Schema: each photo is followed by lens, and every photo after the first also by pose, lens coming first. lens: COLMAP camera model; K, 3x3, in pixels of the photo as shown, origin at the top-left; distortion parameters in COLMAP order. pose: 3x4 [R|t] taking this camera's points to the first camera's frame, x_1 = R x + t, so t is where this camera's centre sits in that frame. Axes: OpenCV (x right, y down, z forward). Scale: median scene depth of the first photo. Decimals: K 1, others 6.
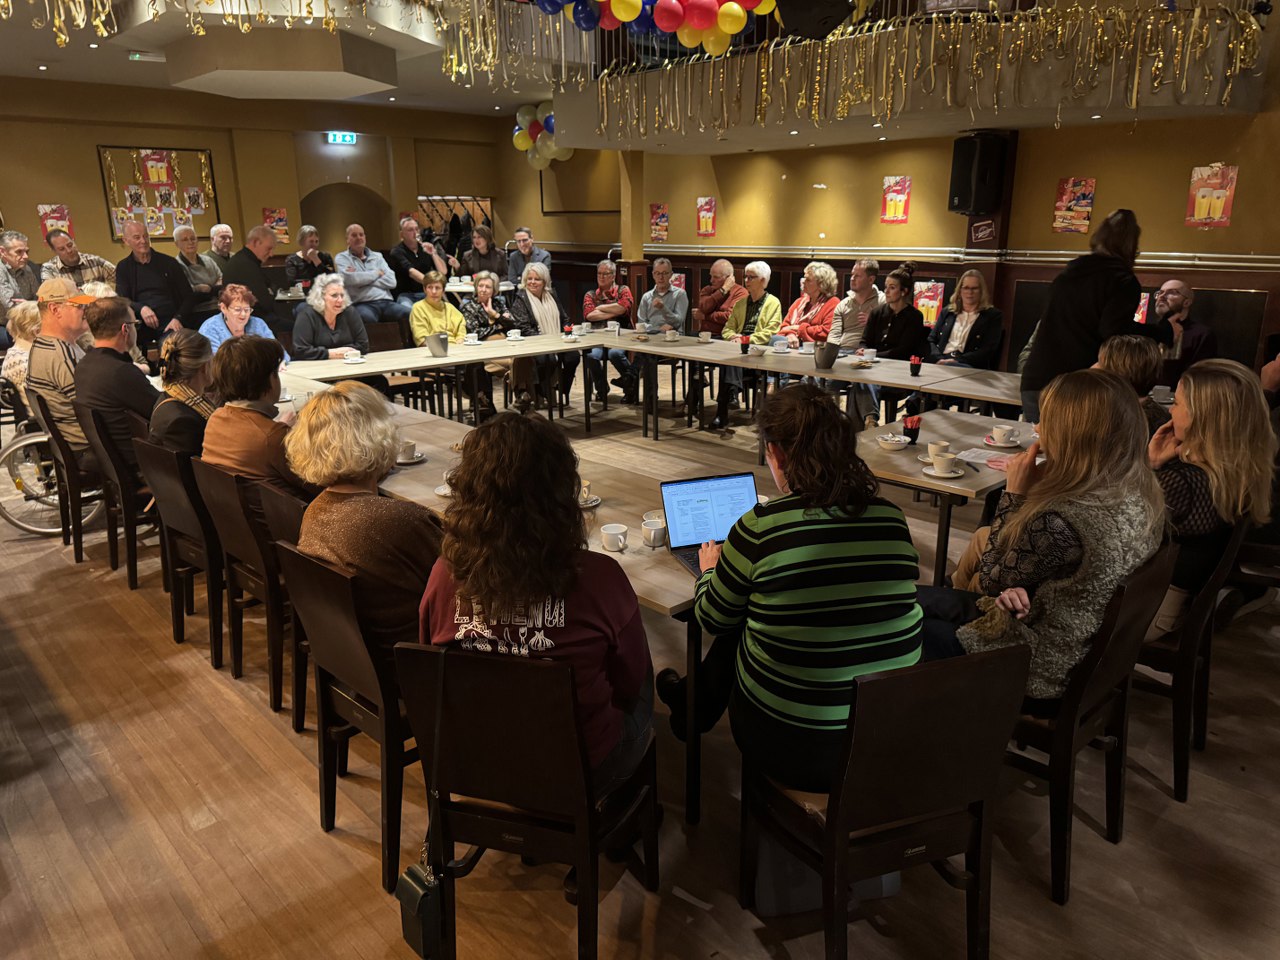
lens RADIAL K [[933.9, 0, 633.0], [0, 933.9, 487.7], [0, 0, 1]] dist [0.014878, -0.011727]
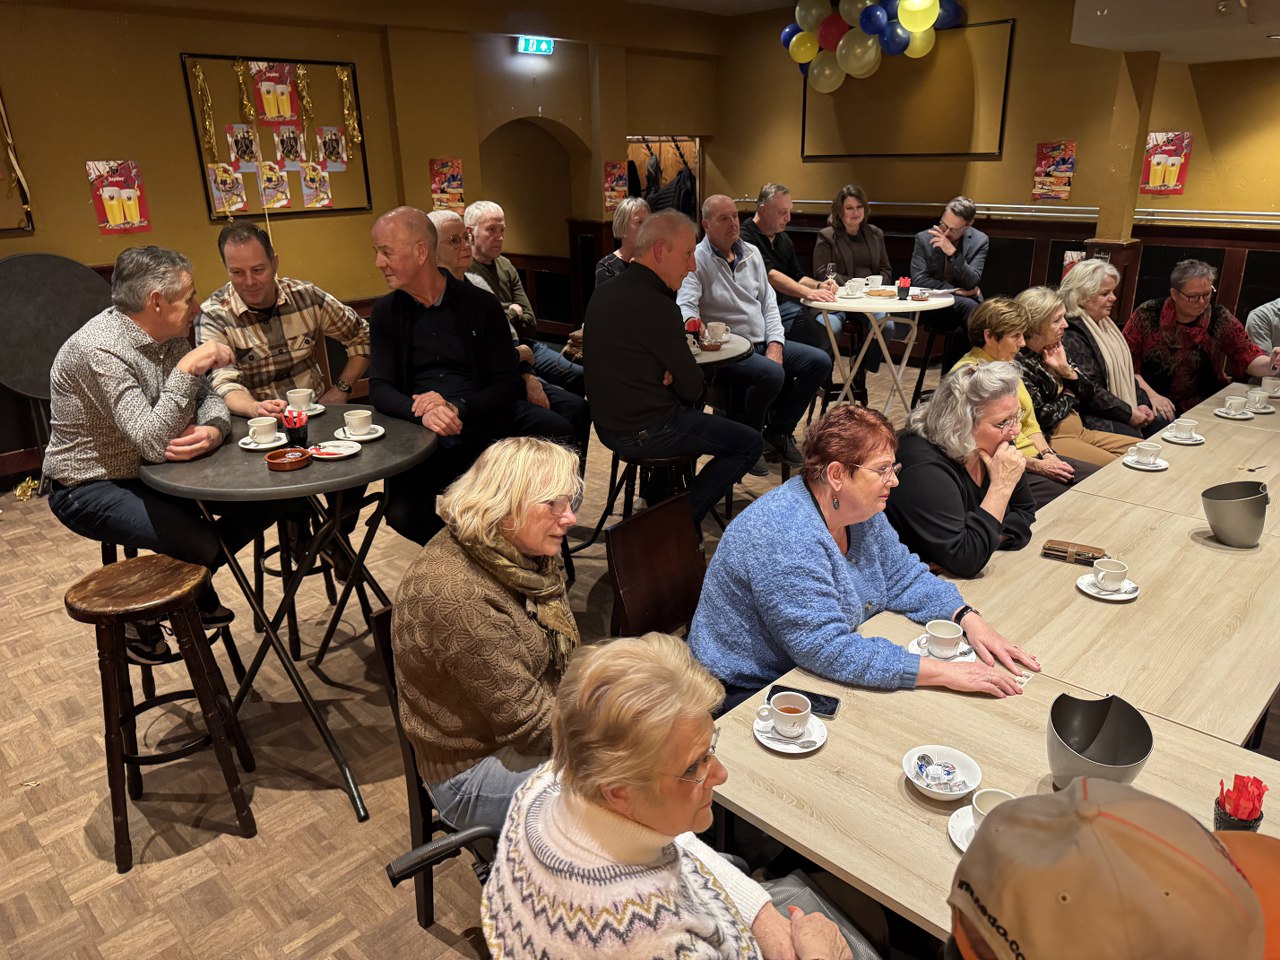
lens RADIAL K [[926.6, 0, 638.1], [0, 926.6, 482.6], [0, 0, 1]] dist [0.004832, -0.008134]
pose [[0.998580, -0.029501, 0.044363, -0.309144], [0.026925, 0.997978, 0.057569, -0.122587], [-0.045972, -0.056293, 0.997355, 0.388425]]
